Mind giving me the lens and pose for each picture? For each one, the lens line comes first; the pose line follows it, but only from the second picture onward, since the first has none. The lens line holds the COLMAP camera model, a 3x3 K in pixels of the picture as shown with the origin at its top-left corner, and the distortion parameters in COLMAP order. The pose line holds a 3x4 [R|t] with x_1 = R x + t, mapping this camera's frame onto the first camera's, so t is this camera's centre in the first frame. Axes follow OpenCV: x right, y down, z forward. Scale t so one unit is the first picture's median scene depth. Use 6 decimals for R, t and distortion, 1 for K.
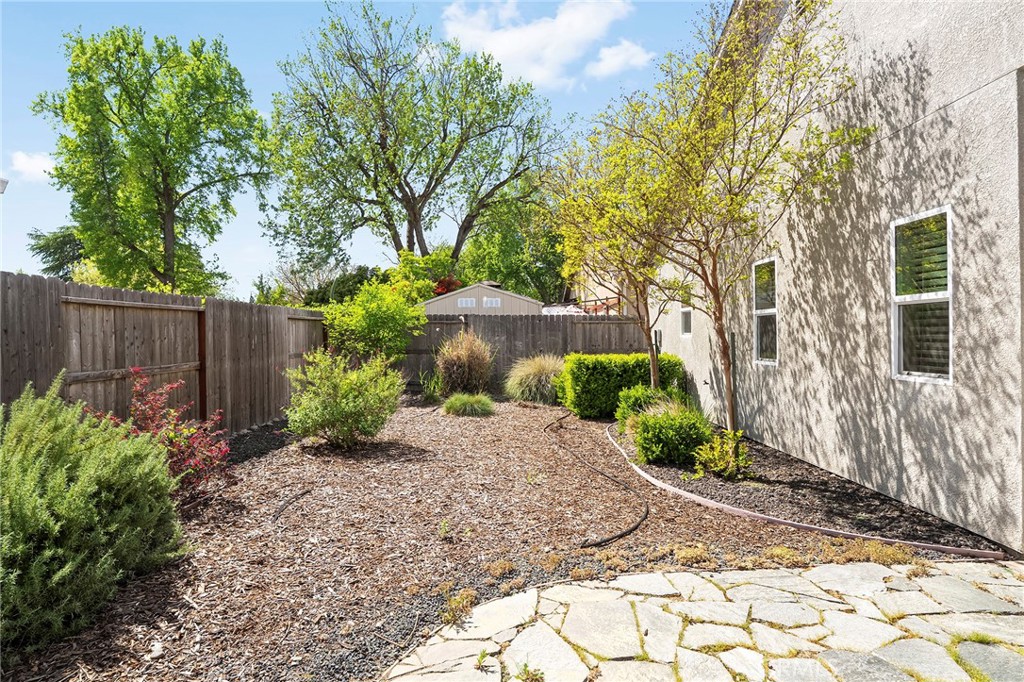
lens RADIAL K [[564.5, 0, 506.8], [0, 564.5, 334.3], [0, 0, 1]] dist [0.004459, -0.001971]
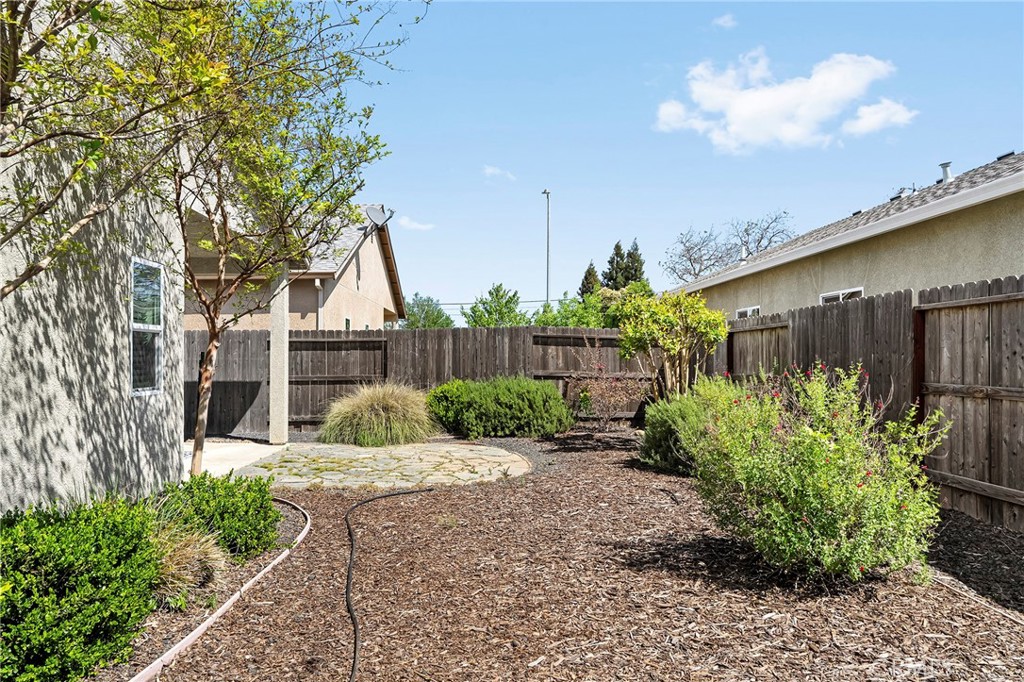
lens RADIAL K [[710.7, 0, 513.4], [0, 710.7, 346.7], [0, 0, 1]] dist [-0.005520, -0.001072]
pose [[-0.998681, 0.017551, -0.048247, 0.000182], [0.018440, 0.999667, -0.018057, 0.014197], [0.047914, -0.018922, -0.998672, 1.913094]]
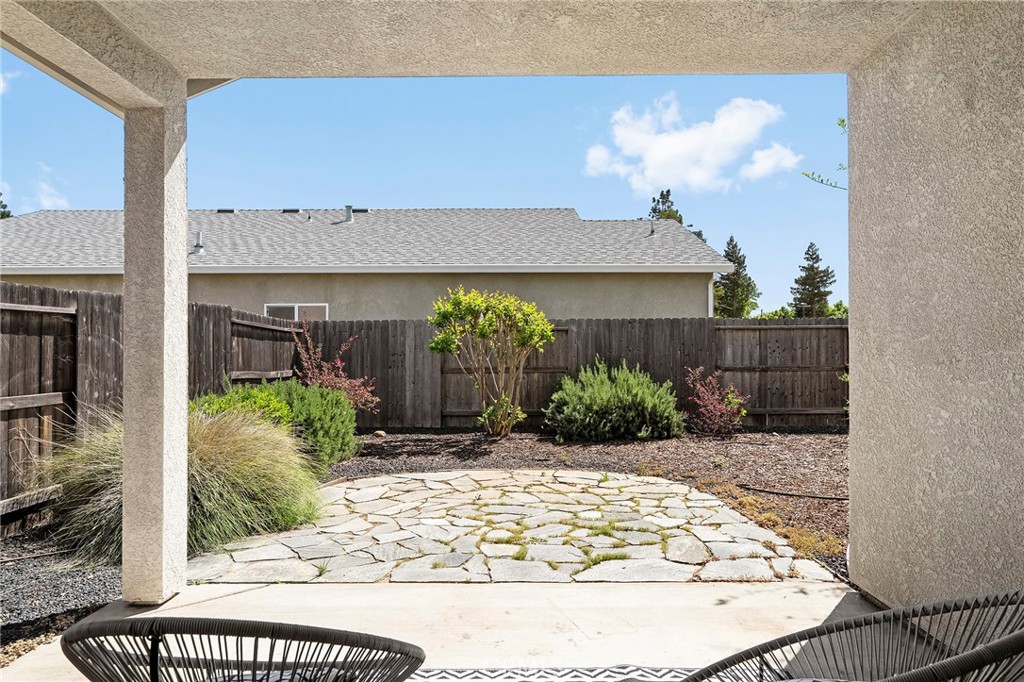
lens RADIAL K [[597.0, 0, 500.9], [0, 597.0, 349.3], [0, 0, 1]] dist [-0.002274, 0.003268]
pose [[-0.027166, 0.011389, -0.999566, 1.147263], [0.003047, 0.999931, 0.011311, -0.010906], [0.999626, -0.002739, -0.027198, 0.254515]]
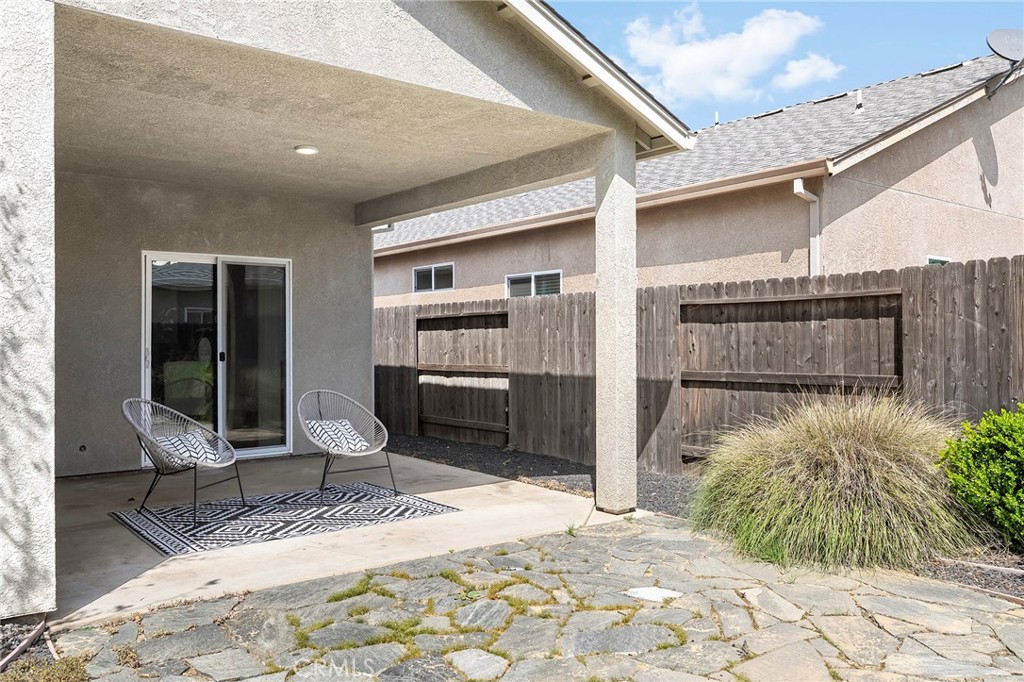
lens RADIAL K [[809.0, 0, 511.8], [0, 809.0, 339.8], [0, 0, 1]] dist [-0.003872, 0.000667]
pose [[-0.620207, 0.022973, 0.784102, -0.225498], [0.012819, 0.999734, -0.019150, 0.021966], [-0.784333, -0.001825, -0.620337, 0.709253]]
